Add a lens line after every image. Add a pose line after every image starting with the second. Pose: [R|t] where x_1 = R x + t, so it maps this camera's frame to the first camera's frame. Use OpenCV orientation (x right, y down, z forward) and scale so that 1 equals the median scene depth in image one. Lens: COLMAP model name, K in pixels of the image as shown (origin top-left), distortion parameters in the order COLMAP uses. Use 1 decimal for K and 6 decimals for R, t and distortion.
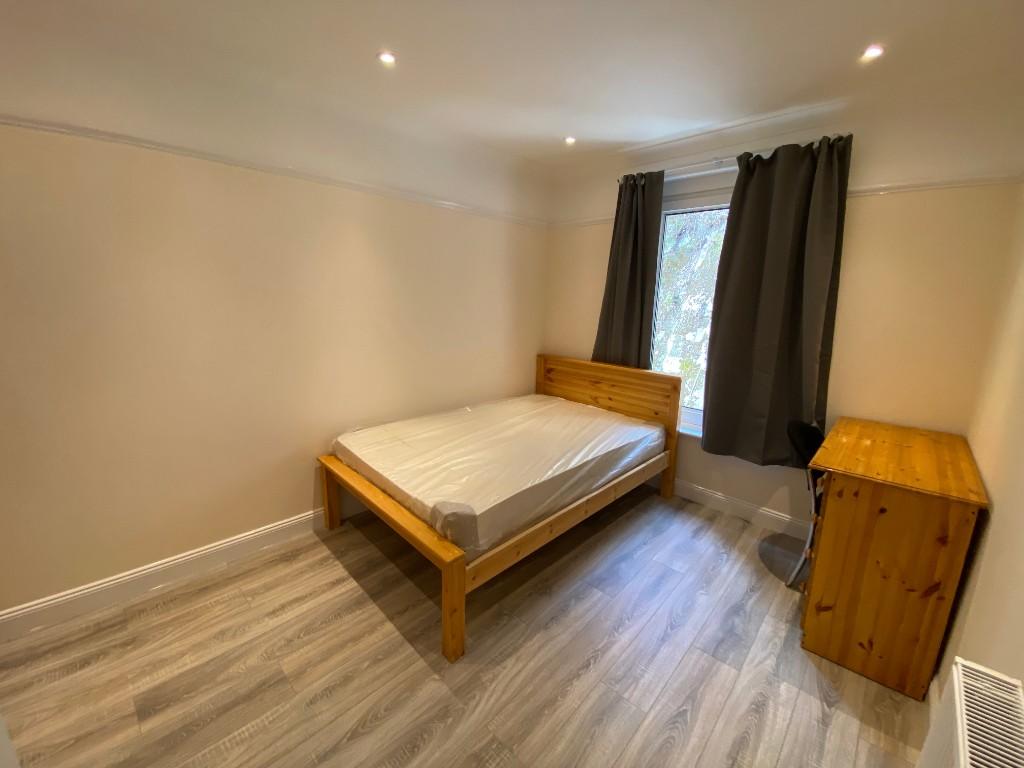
lens RADIAL K [[424.8, 0, 513.2], [0, 424.8, 382.1], [0, 0, 1]] dist [-0.001655, -0.000116]
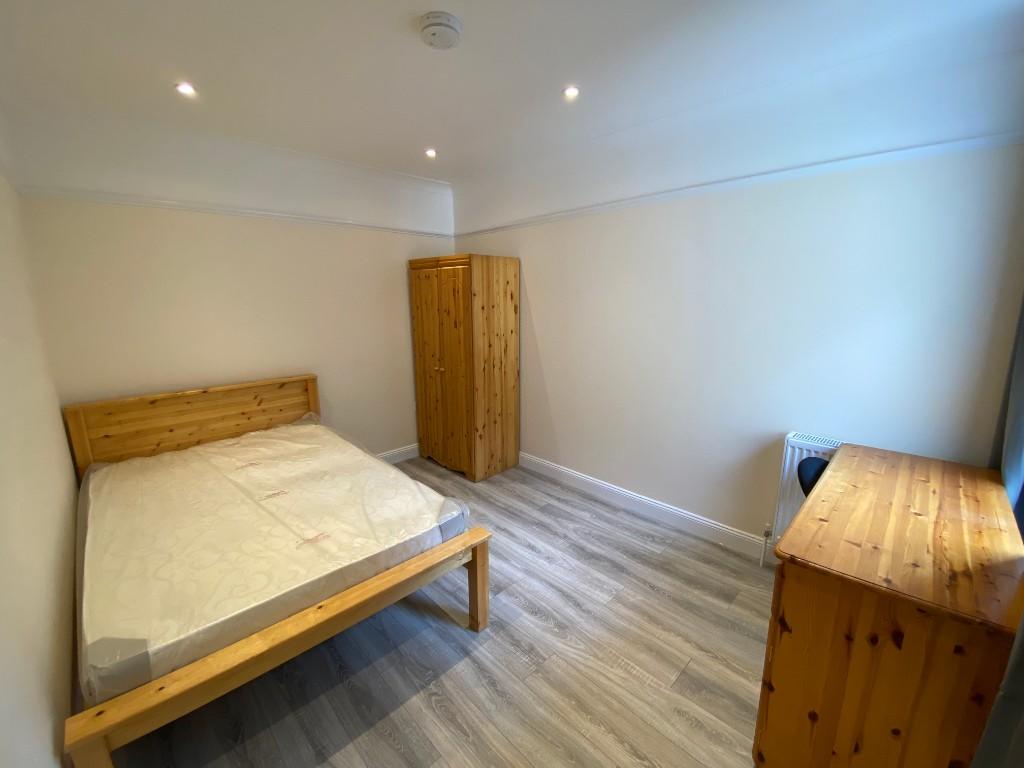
lens RADIAL K [[424.8, 0, 516.1], [0, 424.8, 387.5], [0, 0, 1]] dist [-0.001655, -0.000116]
pose [[-0.053334, 0.174472, -0.983217, 0.955714], [-0.193761, 0.964097, 0.181589, -0.133437], [0.979598, 0.200193, -0.017614, 0.703852]]
